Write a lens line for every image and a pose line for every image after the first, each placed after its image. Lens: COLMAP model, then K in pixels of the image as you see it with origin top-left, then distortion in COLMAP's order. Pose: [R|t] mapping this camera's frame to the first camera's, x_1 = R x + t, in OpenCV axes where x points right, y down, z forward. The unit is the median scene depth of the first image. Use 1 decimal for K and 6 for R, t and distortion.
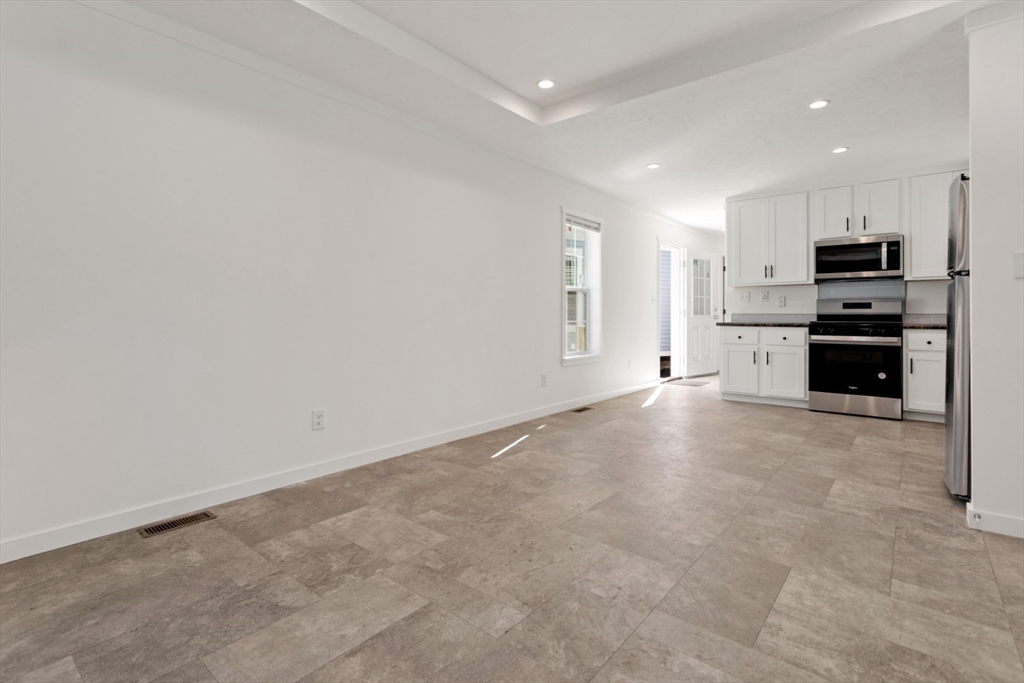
lens RADIAL K [[489.1, 0, 516.5], [0, 489.1, 311.4], [0, 0, 1]] dist [0.001931, 0.001435]
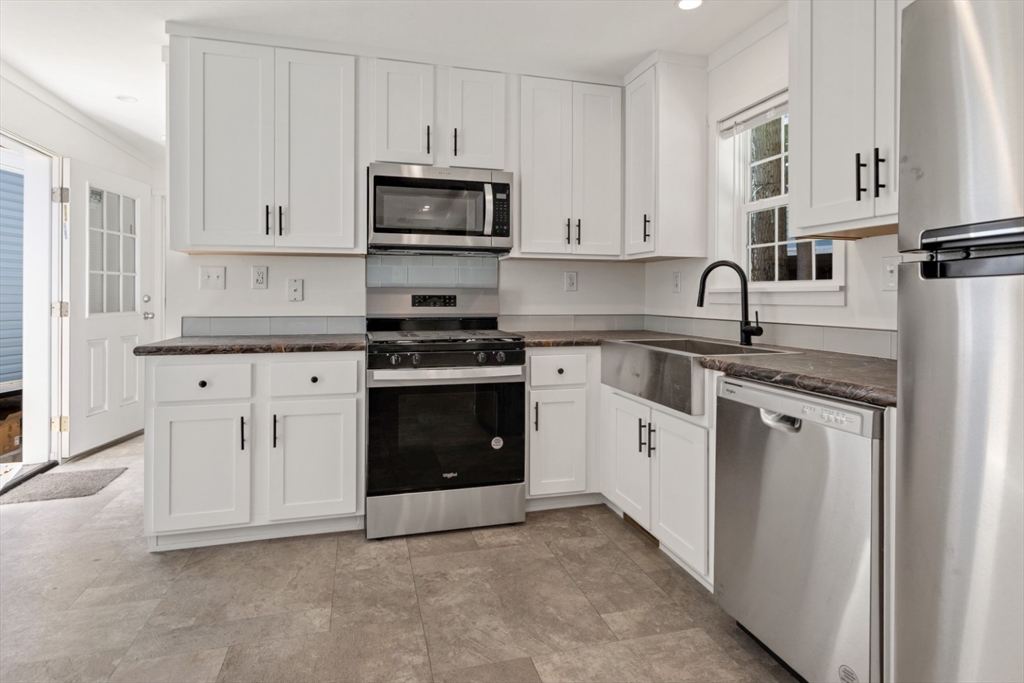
lens RADIAL K [[543.4, 0, 509.6], [0, 543.4, 296.6], [0, 0, 1]] dist [0.002648, 0.000495]
pose [[0.579038, -0.001209, 0.815300, 0.273457], [-0.007720, 0.999946, 0.006966, -0.021568], [-0.815264, -0.010328, 0.578997, 0.615587]]
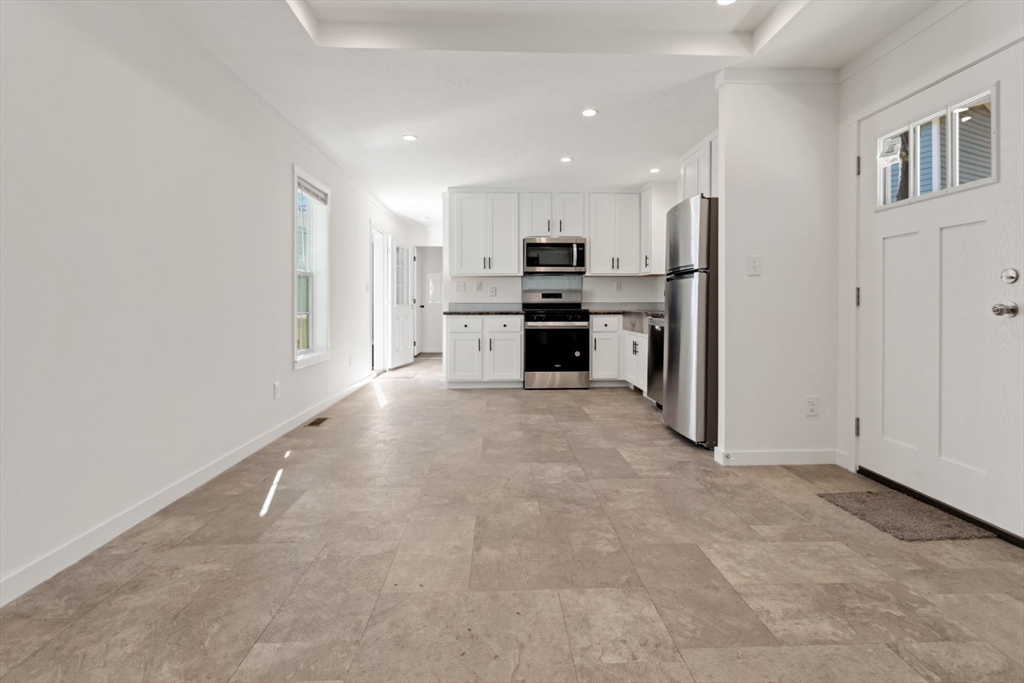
lens RADIAL K [[489.1, 0, 516.5], [0, 489.1, 311.4], [0, 0, 1]] dist [0.001931, 0.001435]
pose [[0.746713, -0.013231, 0.665015, -0.157849], [-0.000657, 0.999787, 0.020629, 0.001656], [-0.665146, -0.015841, 0.746545, 0.182648]]
